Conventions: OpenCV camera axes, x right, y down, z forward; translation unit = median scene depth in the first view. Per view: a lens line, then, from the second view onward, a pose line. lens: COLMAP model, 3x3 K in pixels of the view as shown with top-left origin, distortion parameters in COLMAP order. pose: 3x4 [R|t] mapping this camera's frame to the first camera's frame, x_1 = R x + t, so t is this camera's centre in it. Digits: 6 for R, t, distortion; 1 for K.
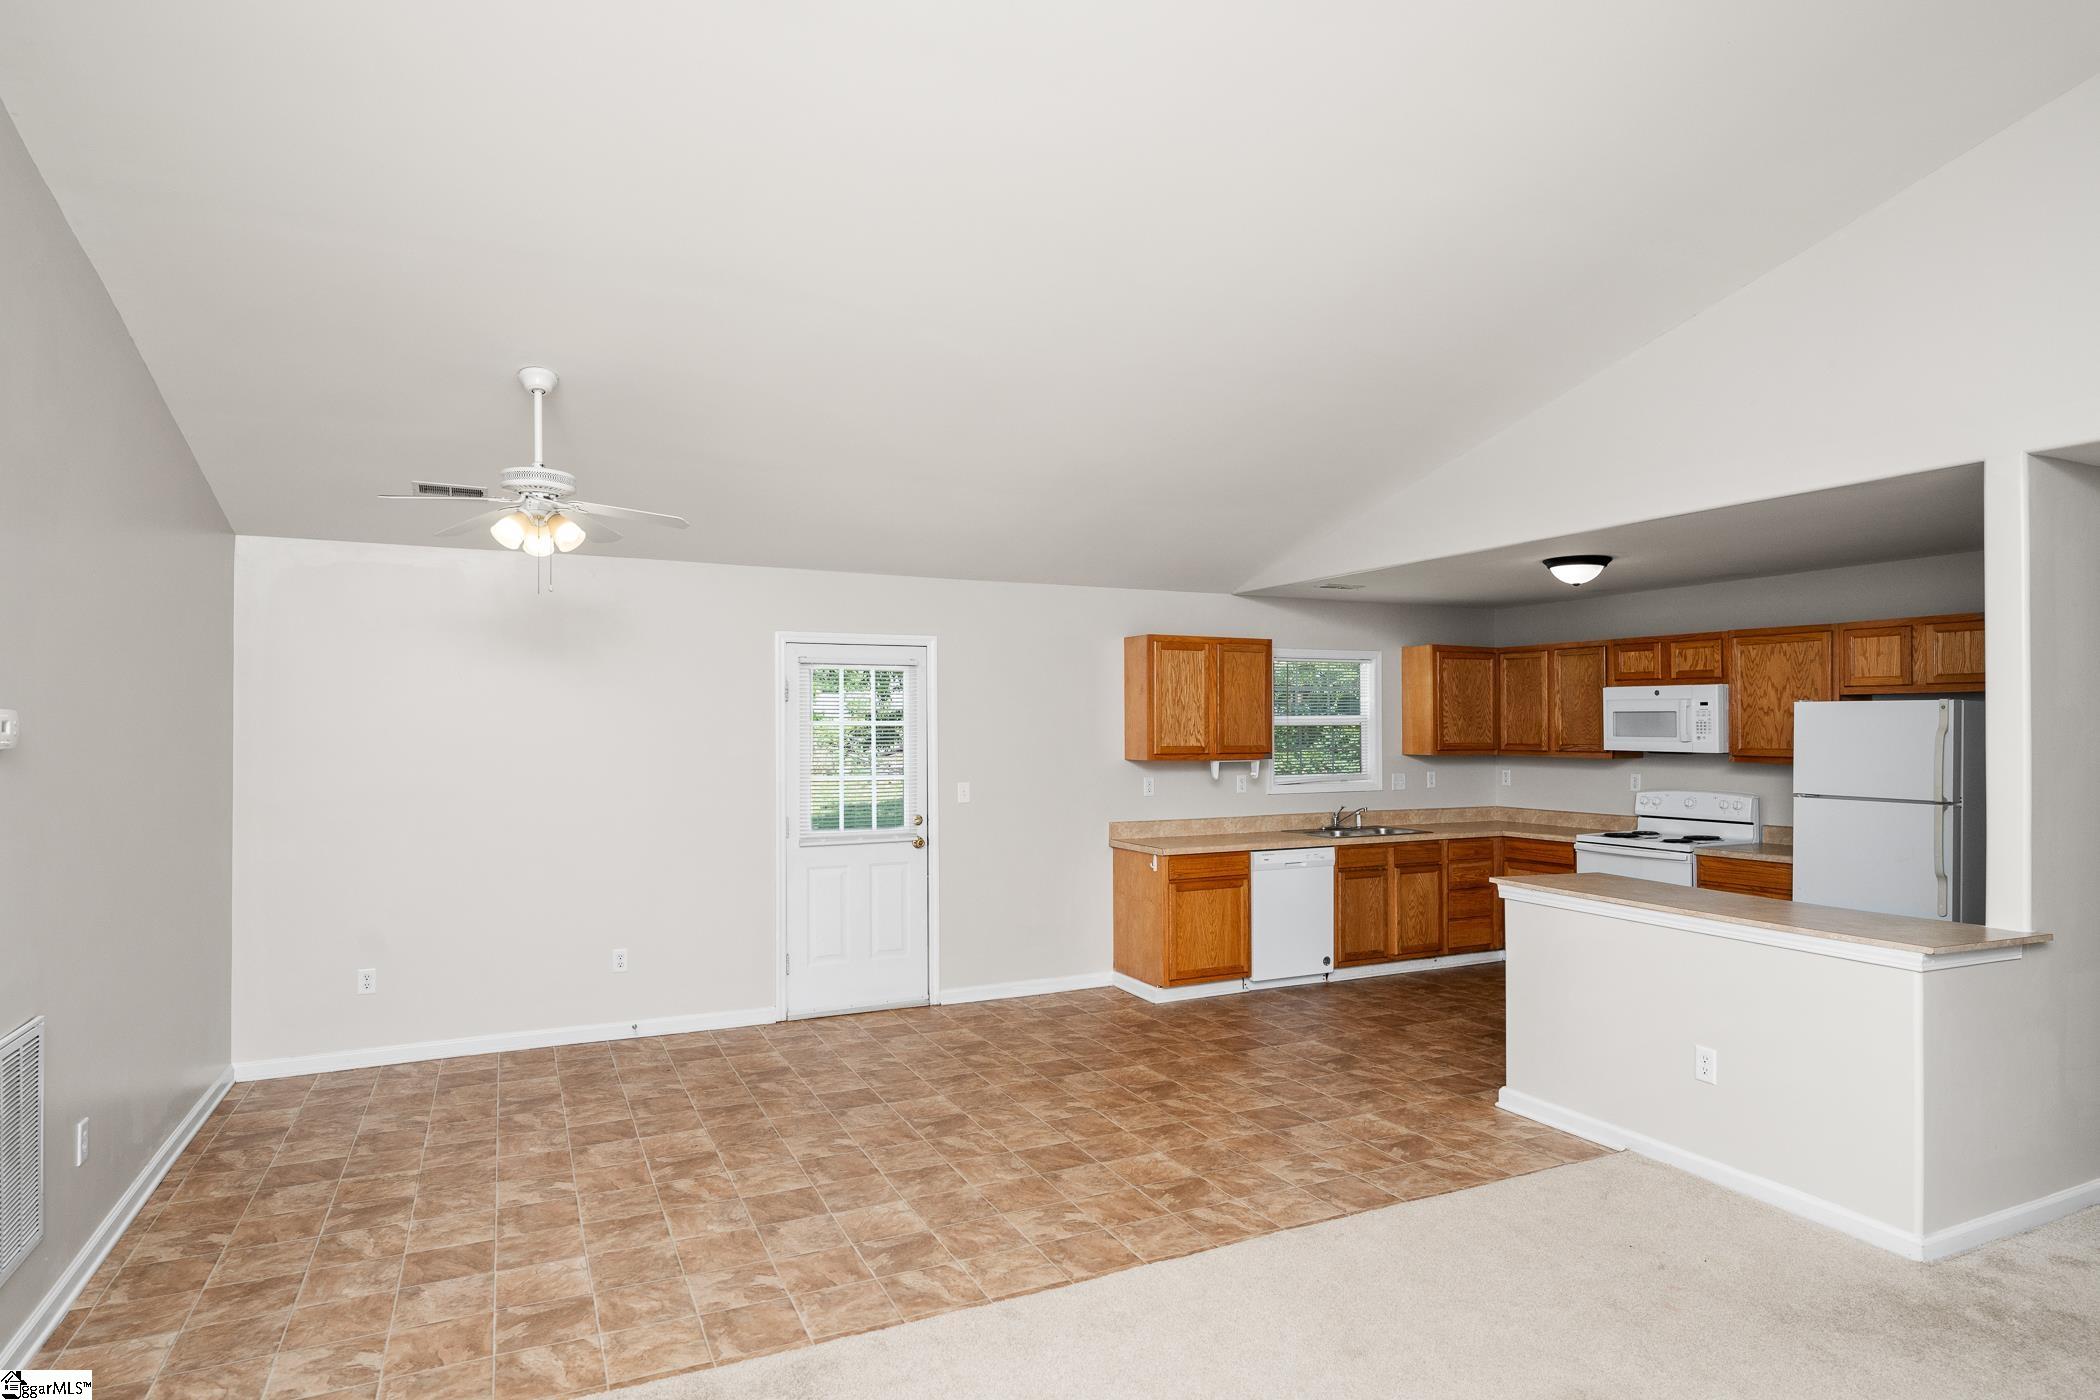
lens RADIAL K [[1177.7, 0, 1045.6], [0, 1177.7, 729.9], [0, 0, 1]] dist [-0.001434, -0.000074]
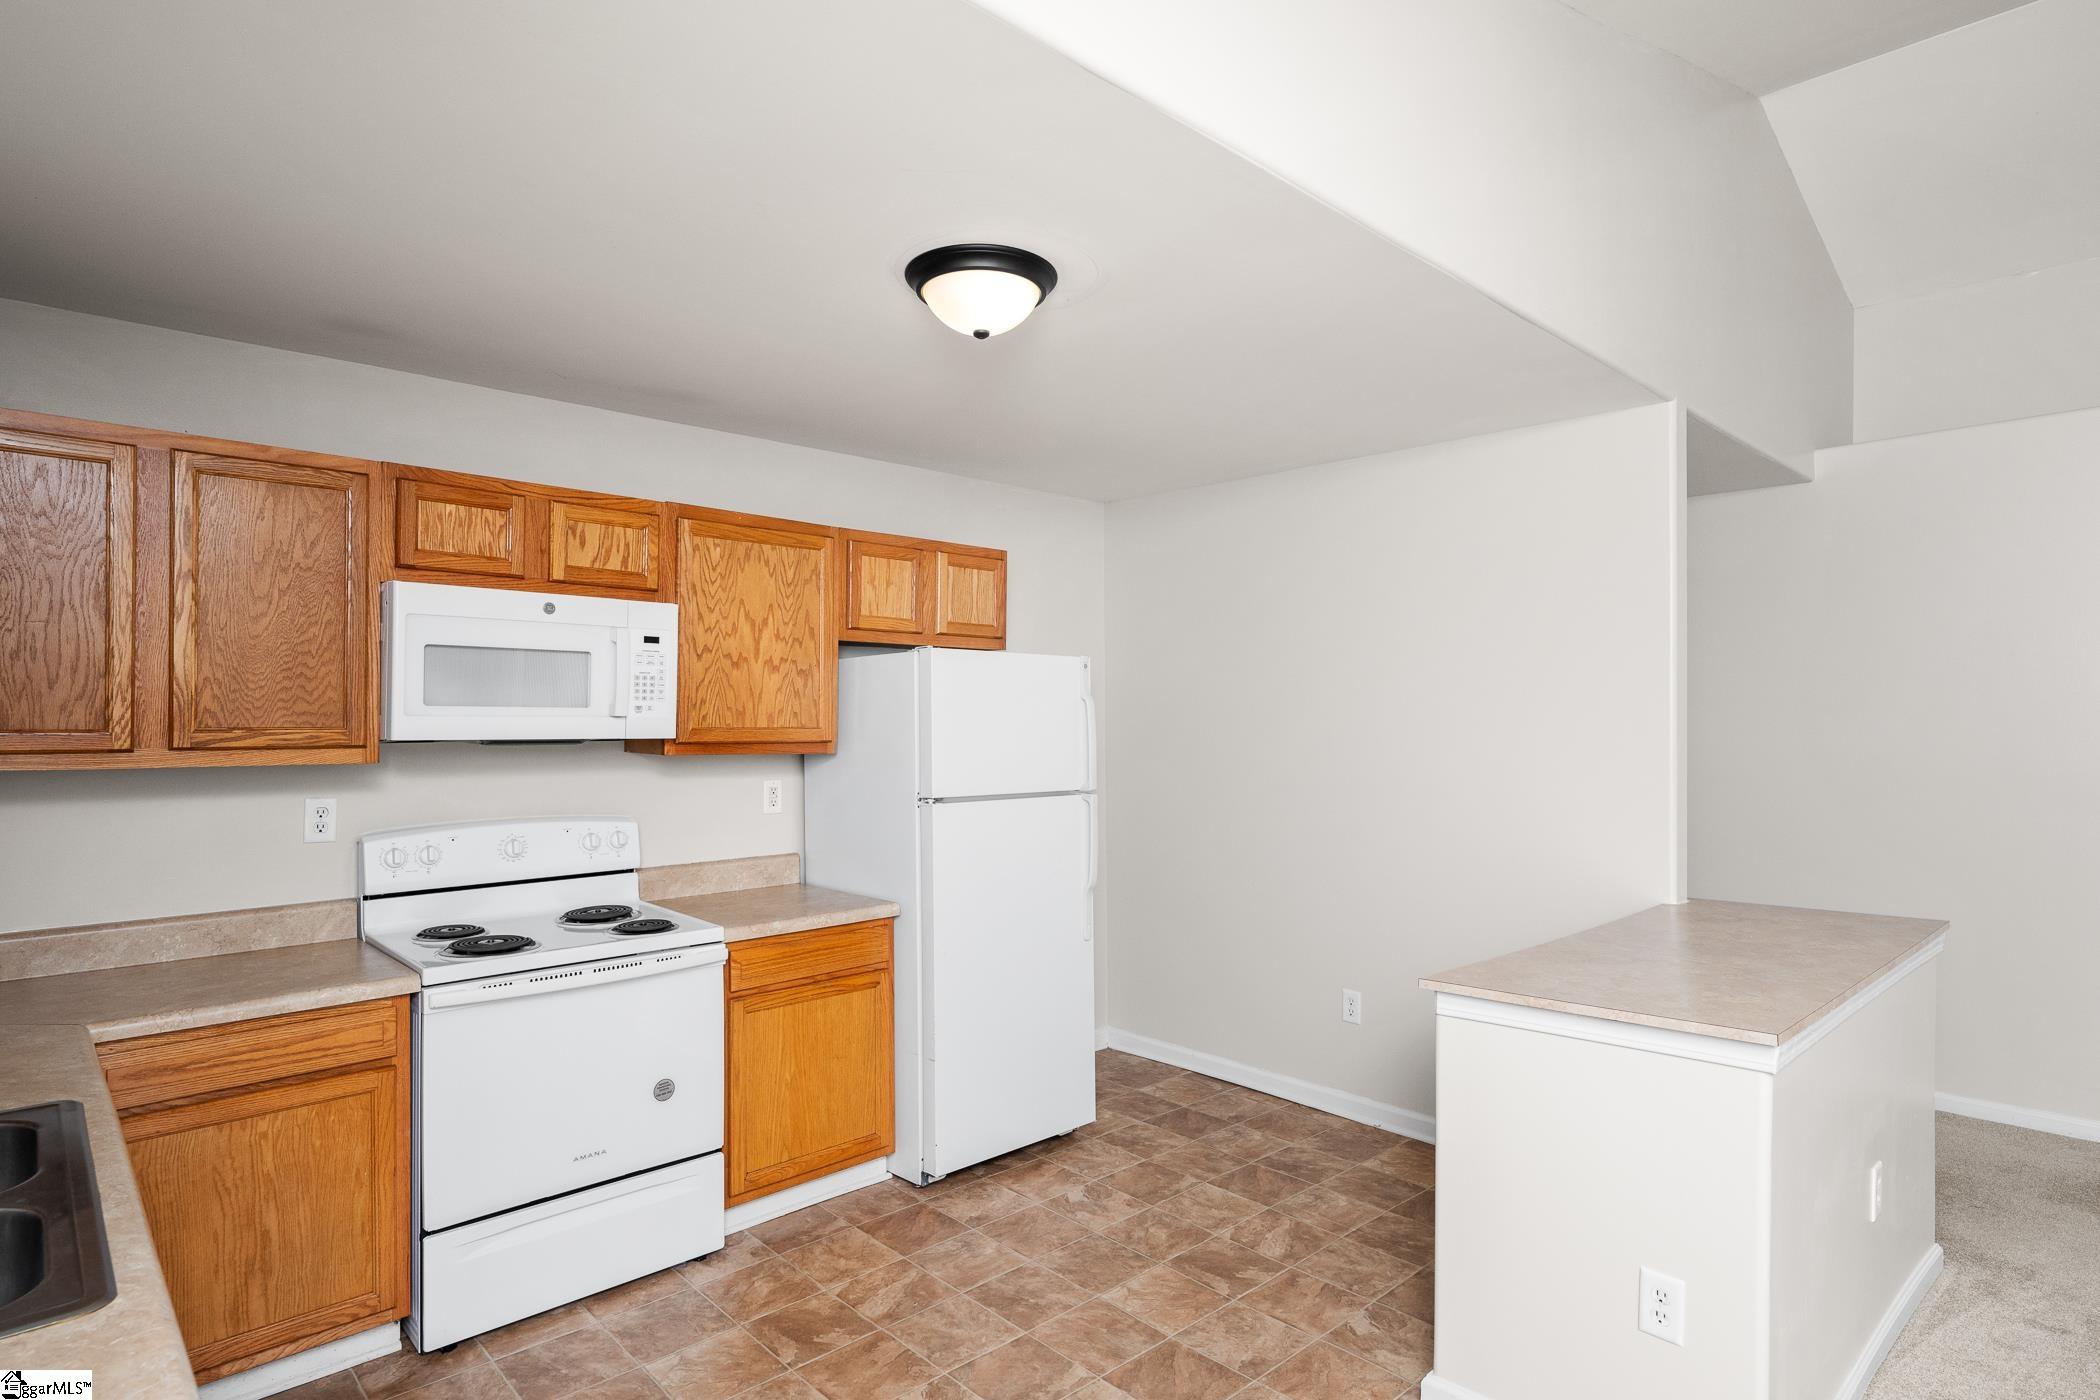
lens RADIAL K [[1130.8, 0, 1050.0], [0, 1130.8, 700.0], [0, 0, 1]] dist [-0.002308, -0.000355]
pose [[-0.296156, 0.010046, 0.955087, 0.053331], [-0.001380, 0.999939, -0.010946, 0.008091], [-0.955139, -0.004560, -0.296124, 0.974669]]
